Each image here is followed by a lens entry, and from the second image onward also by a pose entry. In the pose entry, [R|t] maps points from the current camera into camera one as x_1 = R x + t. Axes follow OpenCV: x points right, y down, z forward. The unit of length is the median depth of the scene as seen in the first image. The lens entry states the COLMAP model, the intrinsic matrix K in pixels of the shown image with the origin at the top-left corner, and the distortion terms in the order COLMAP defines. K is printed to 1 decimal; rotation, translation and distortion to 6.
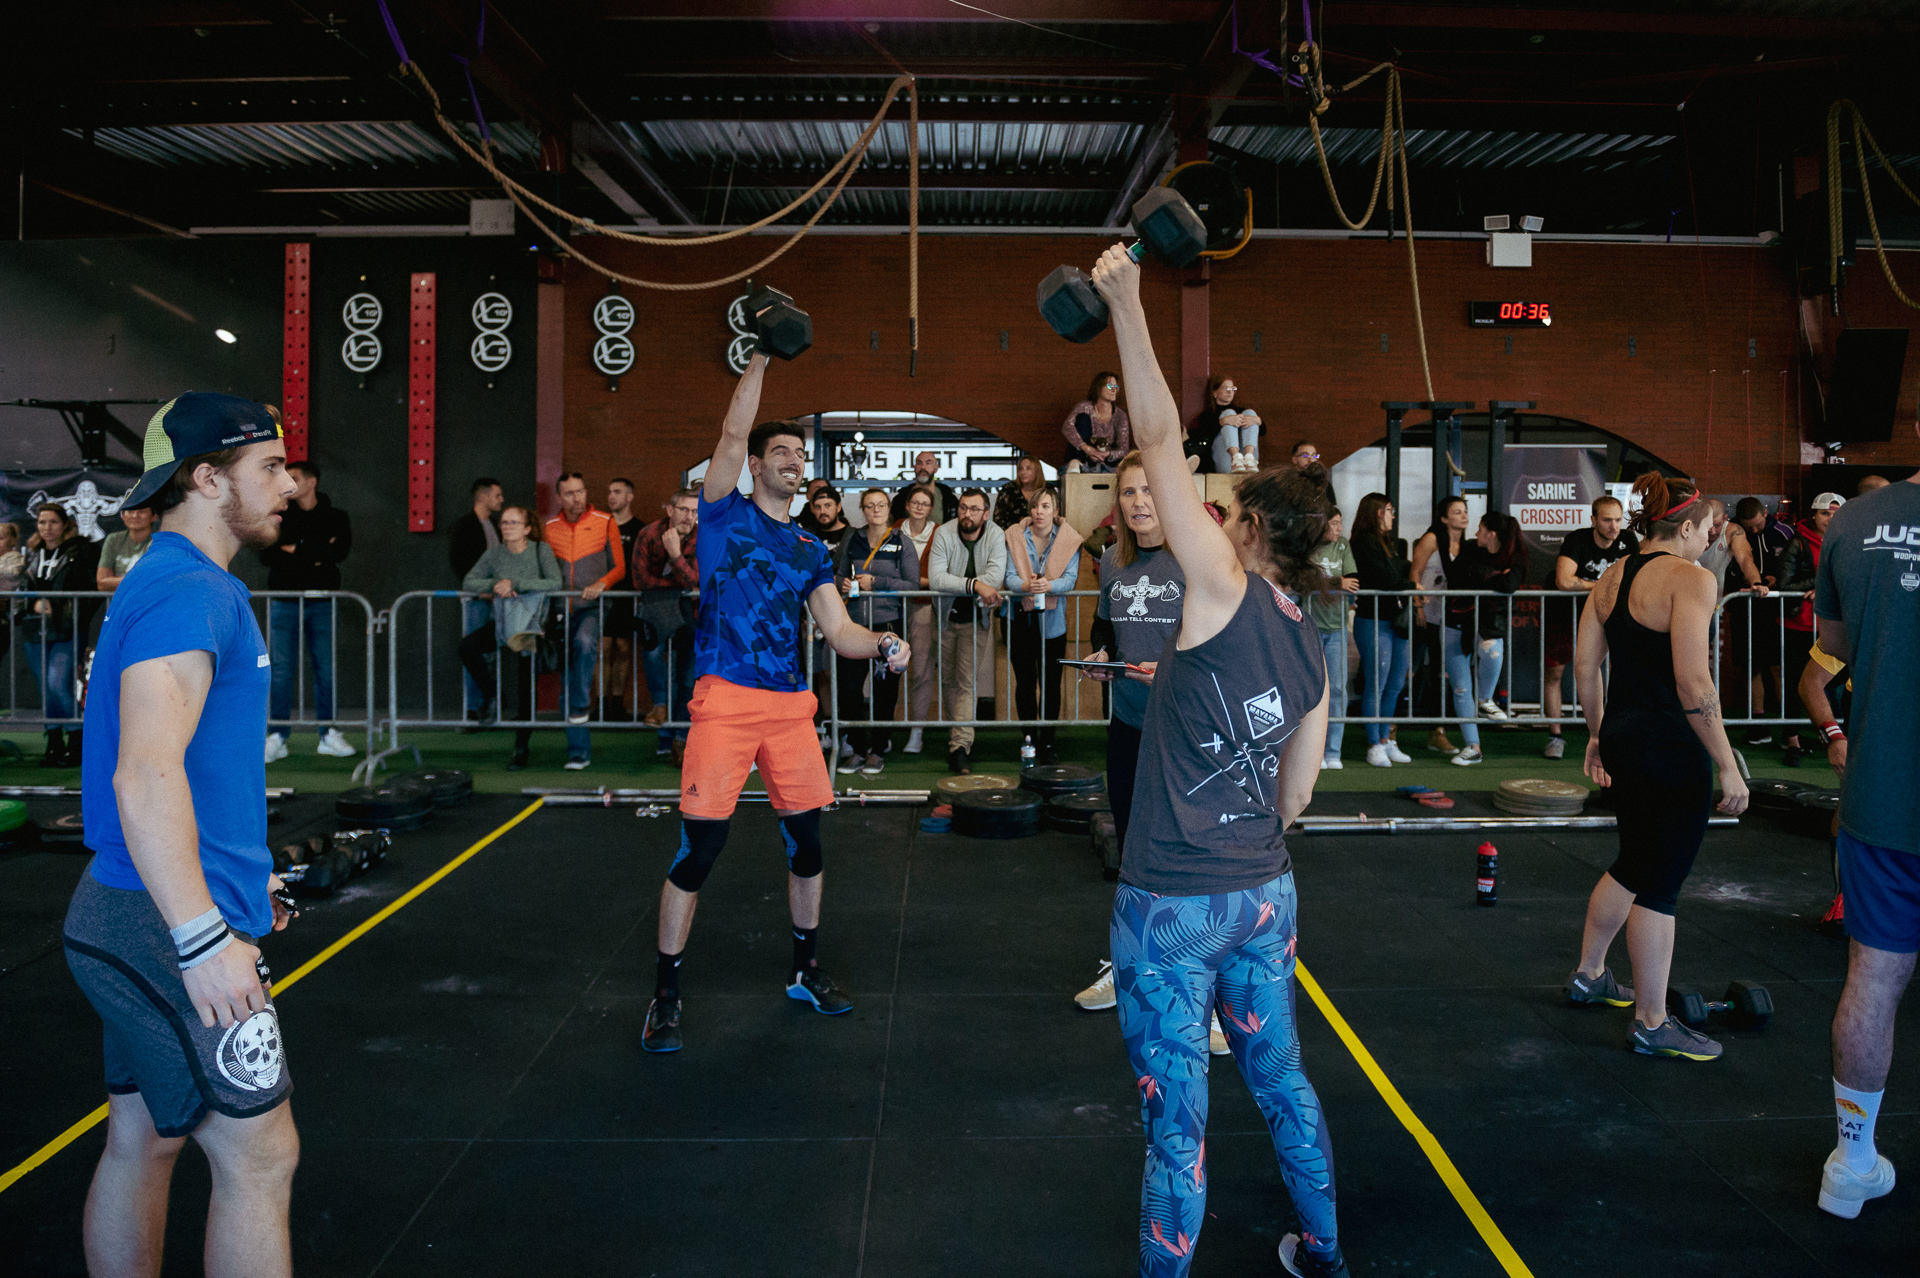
lens RADIAL K [[1370.4, 0, 952.0], [0, 1370.4, 478.6], [0, 0, 1]] dist [-0.013005, -0.002449]
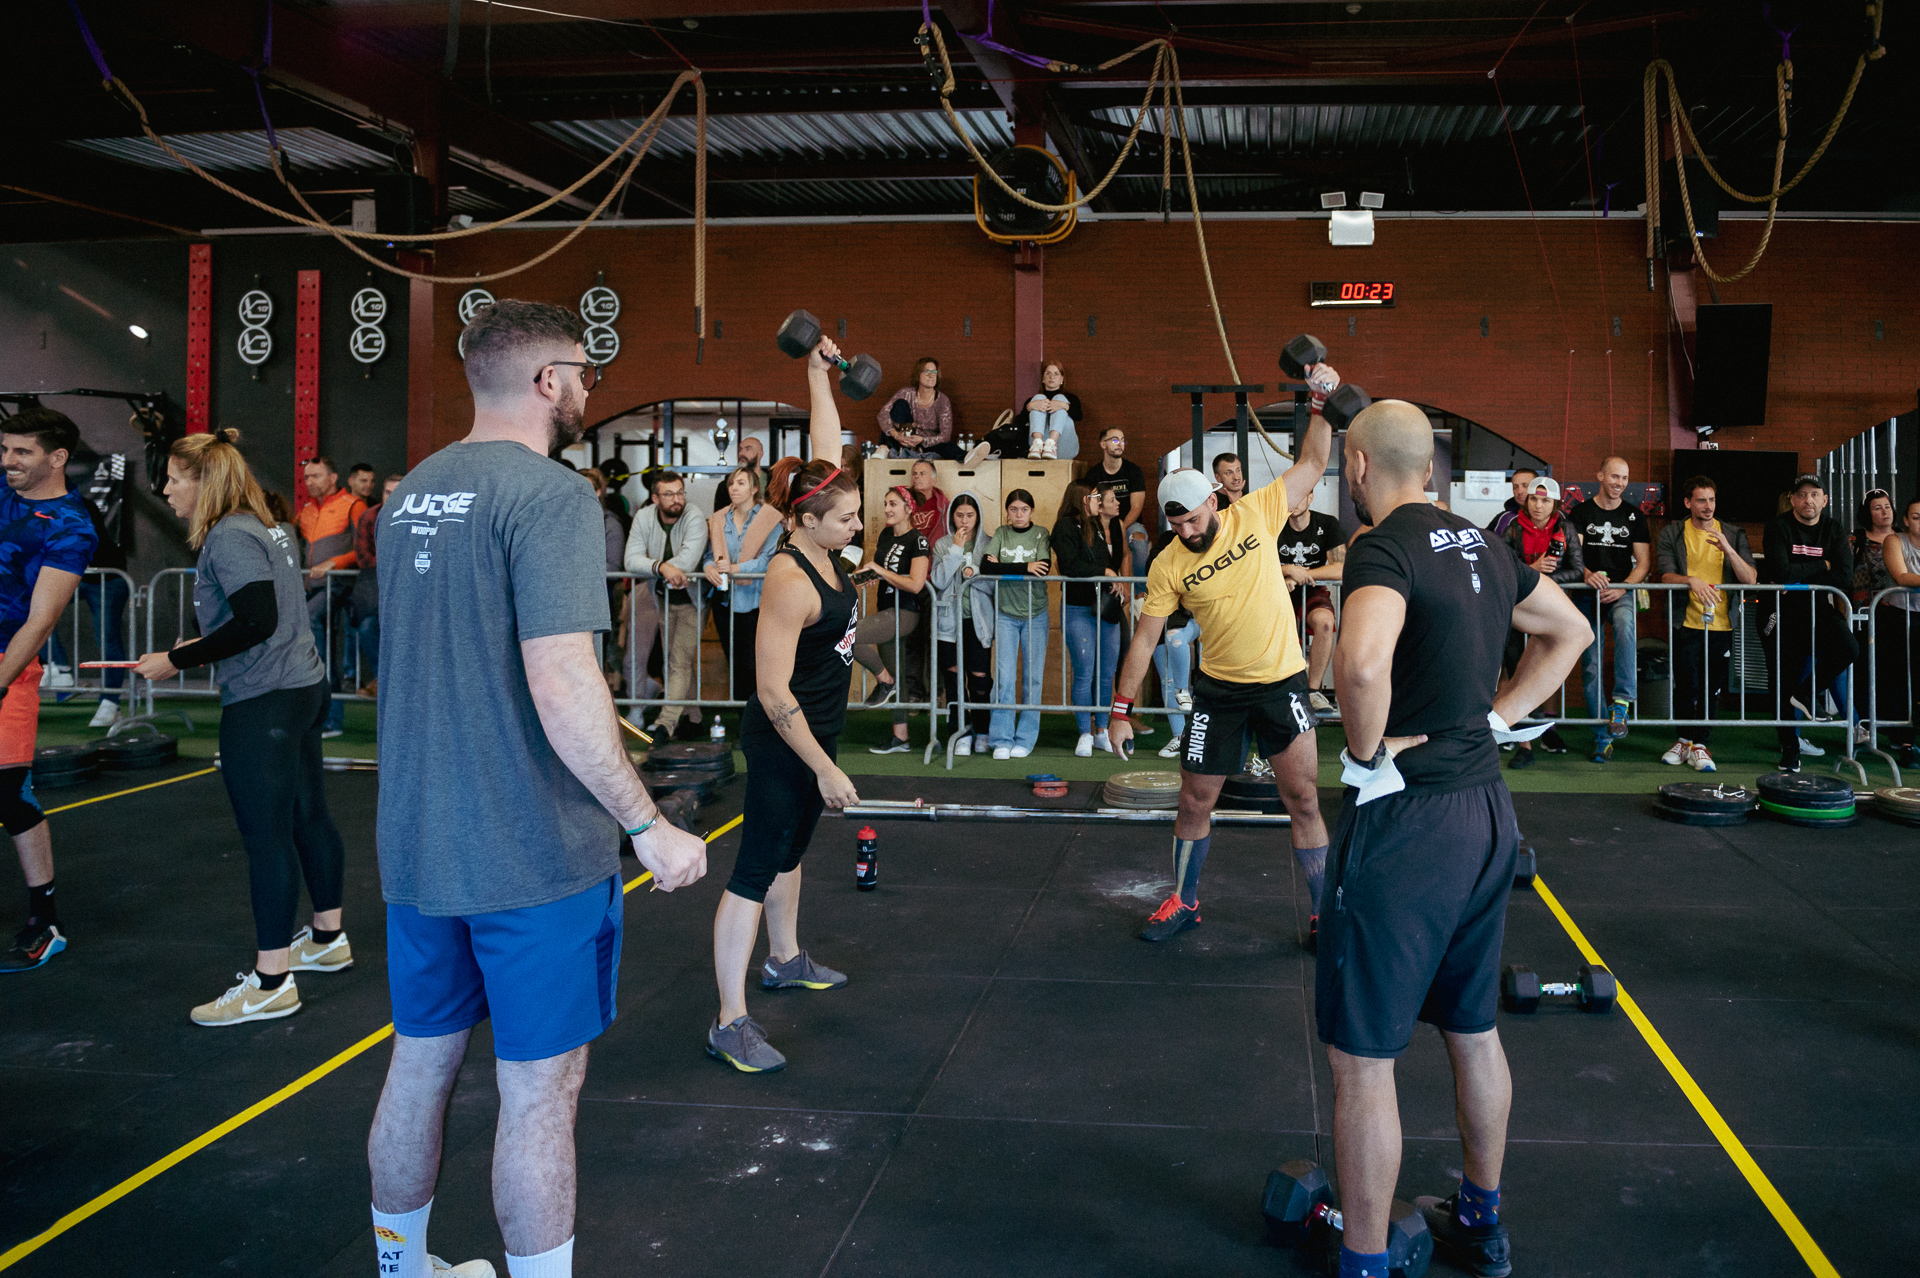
lens RADIAL K [[1370.4, 0, 952.0], [0, 1370.4, 478.6], [0, 0, 1]] dist [-0.013005, -0.002449]
pose [[0.992774, 0.002001, -0.119985, 0.238594], [-0.000729, 0.999943, 0.010647, -0.000282], [0.119999, -0.010483, 0.992719, 0.004968]]
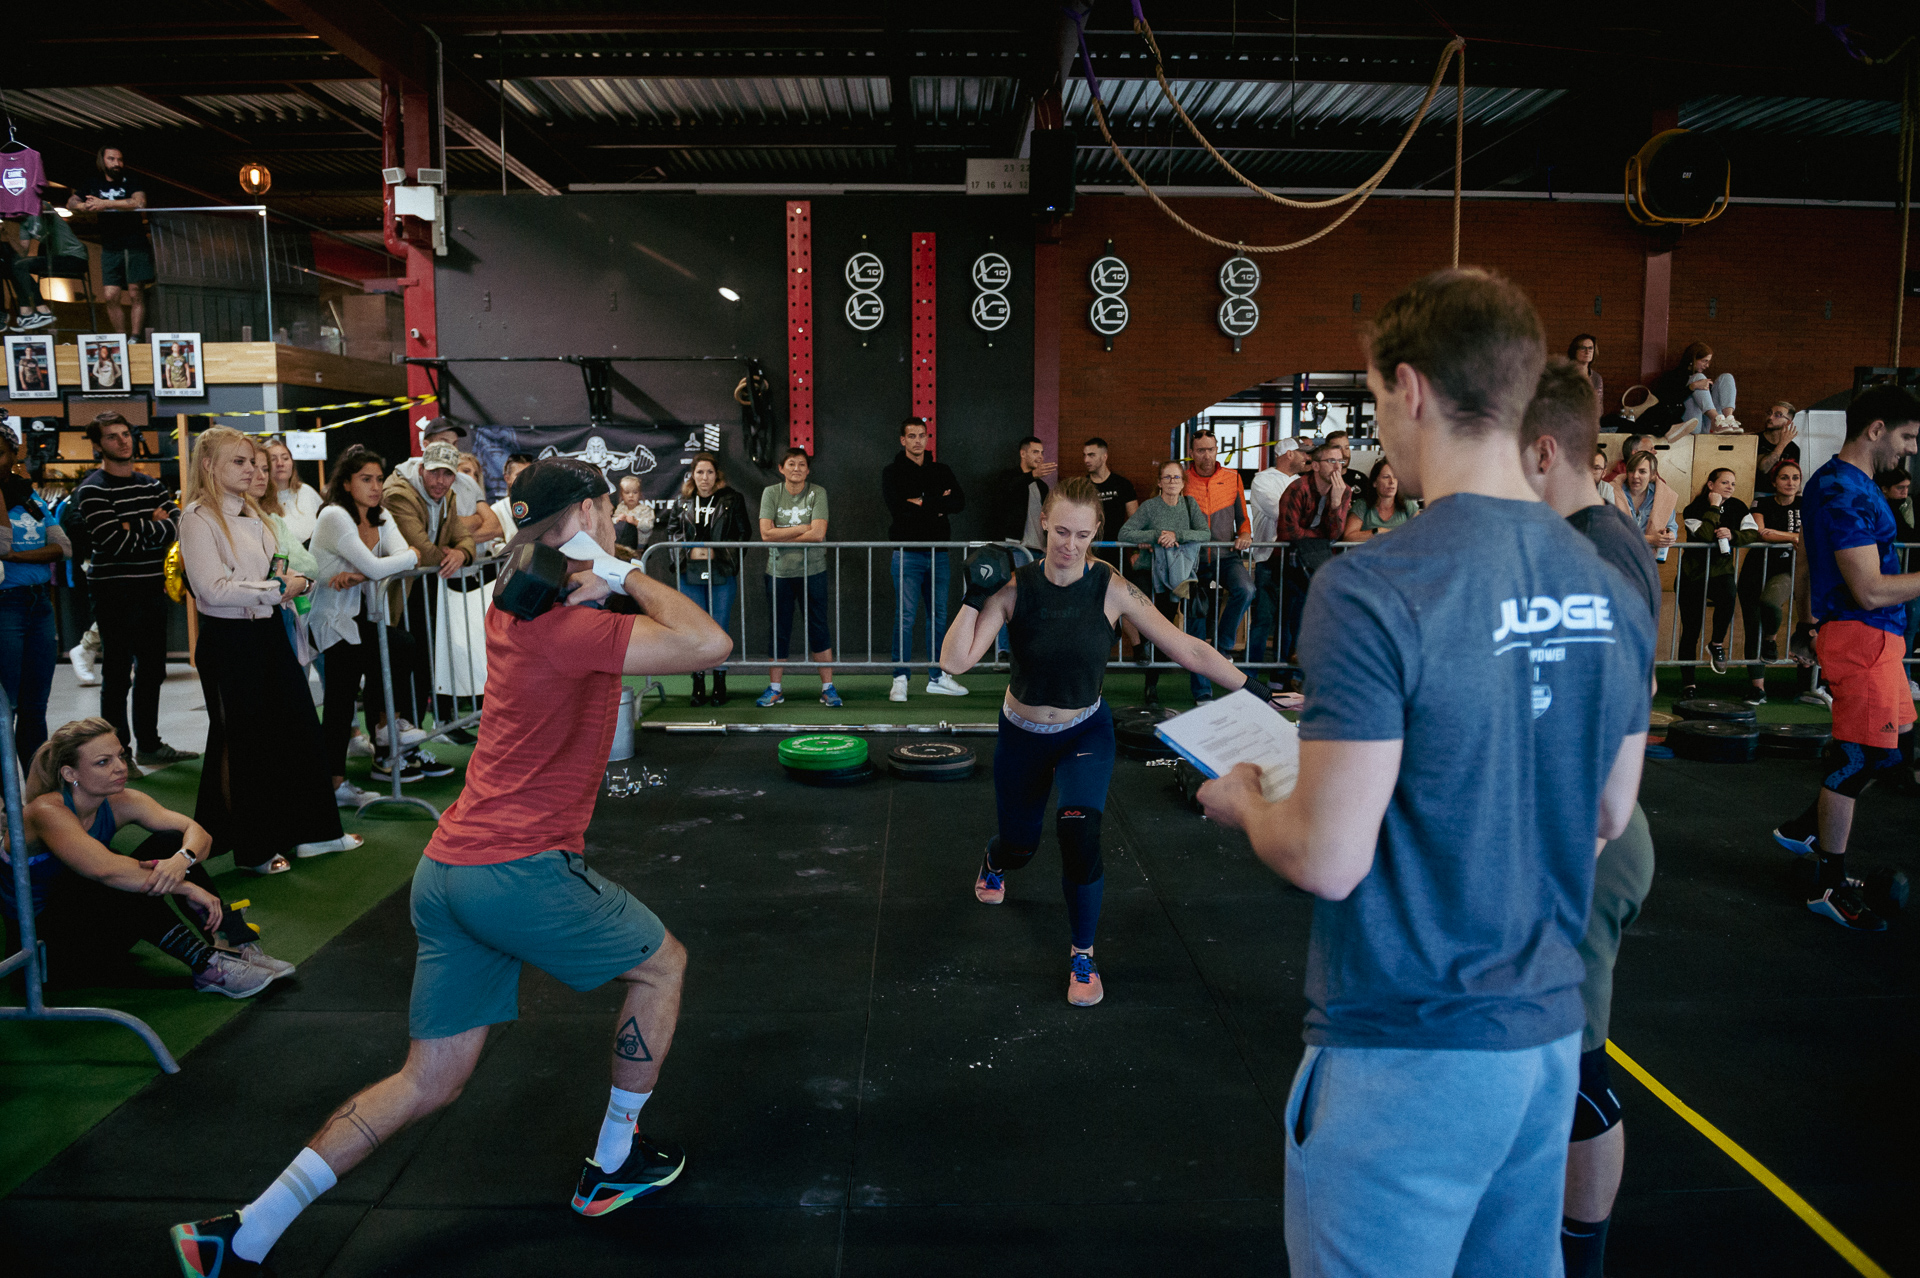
lens RADIAL K [[1343.8, 0, 960.0], [0, 1343.8, 639.0], [0, 0, 1]] dist [-0.016363, -0.006836]
pose [[0.999862, 0.001102, 0.016586, -0.377437], [-0.003568, 0.988769, 0.149410, 0.000551], [-0.016235, -0.149449, 0.988636, -0.039377]]
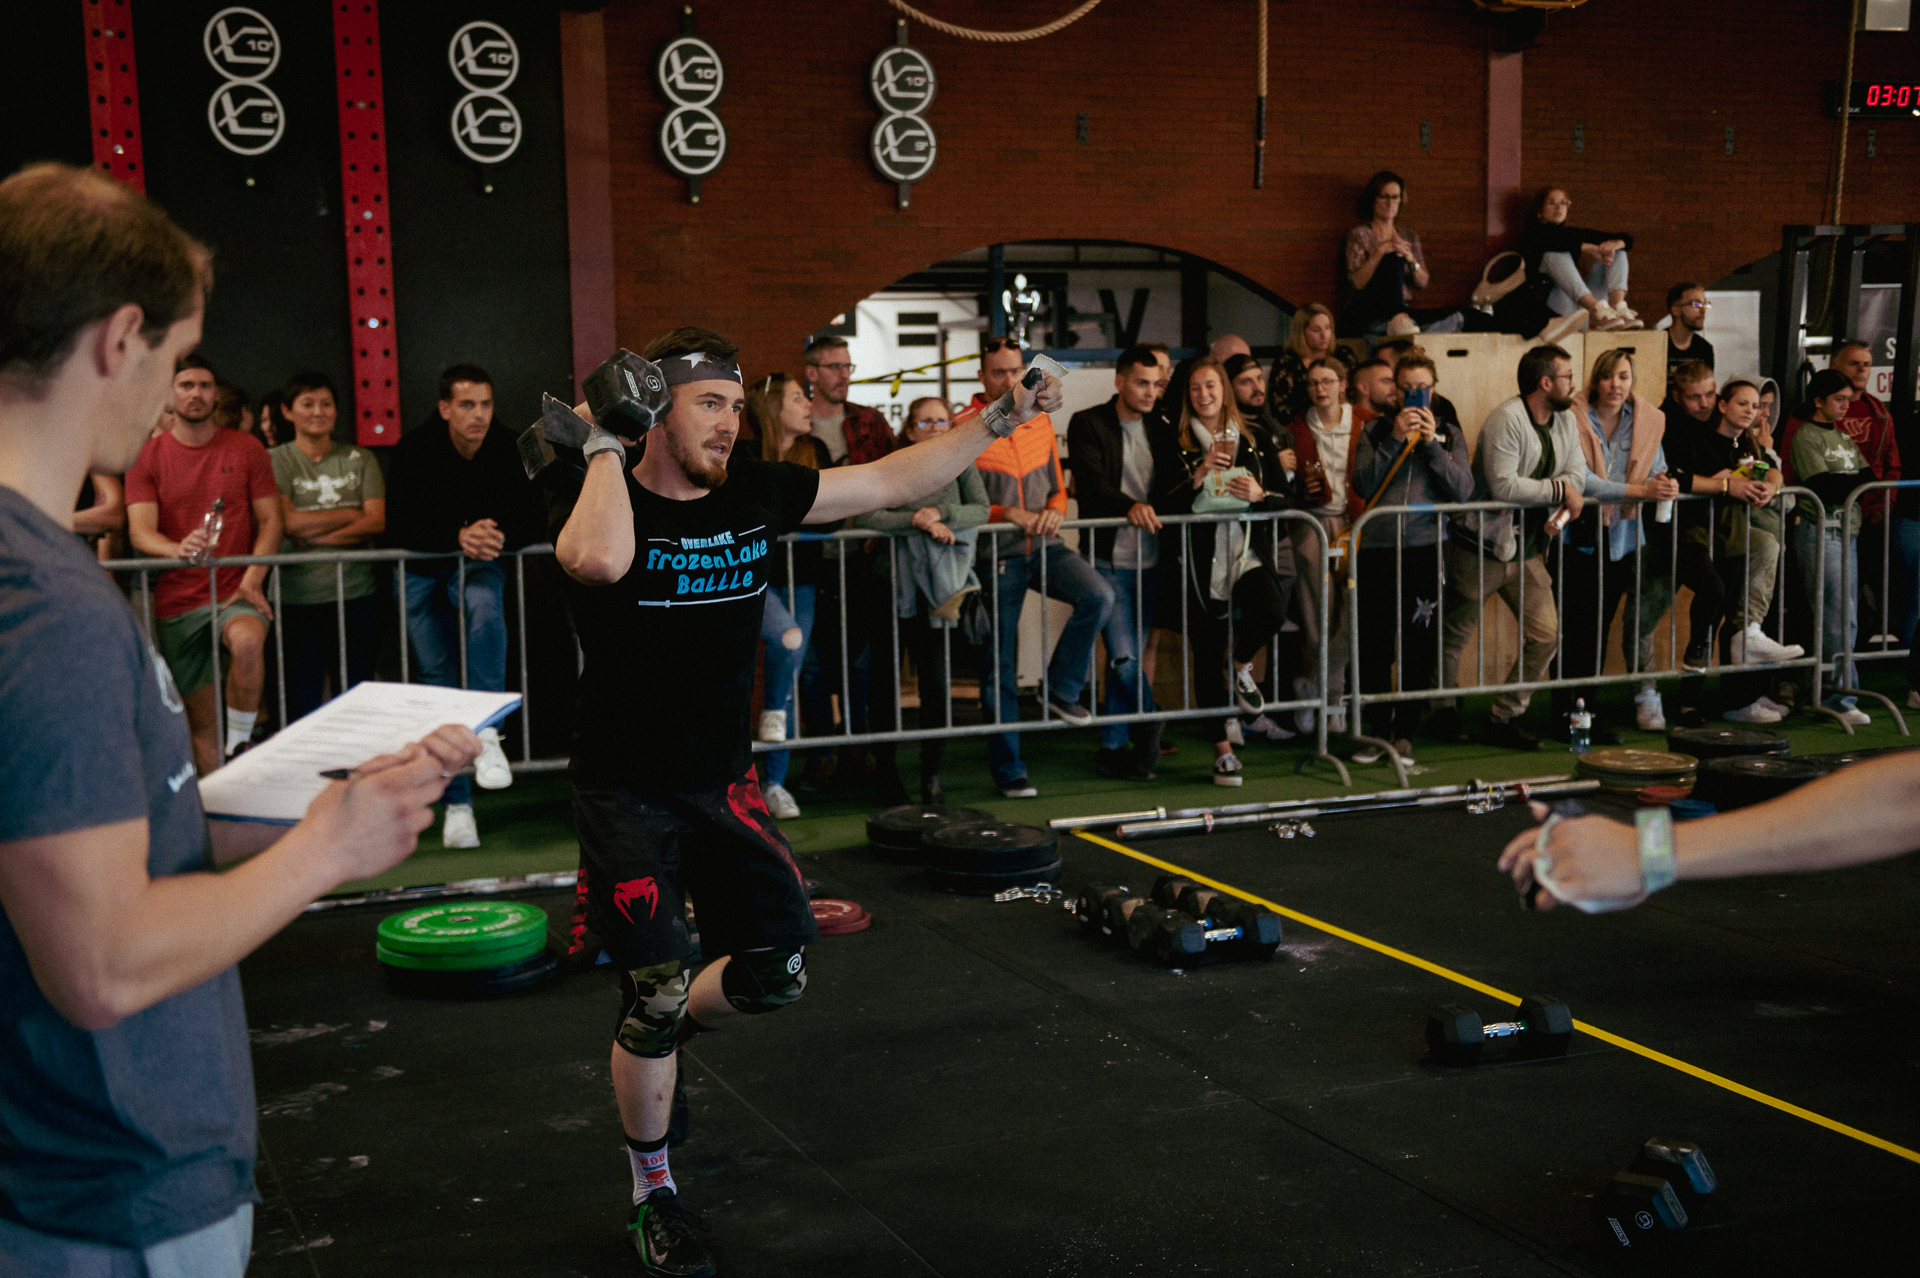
lens RADIAL K [[2403.5, 0, 955.3], [0, 2403.5, 611.6], [0, 0, 1]] dist [0.186452, -0.012943]
pose [[0.918192, -0.053411, 0.392518, -0.569077], [0.010341, 0.993763, 0.111033, -0.002765], [-0.396000, -0.097891, 0.913018, -0.029424]]
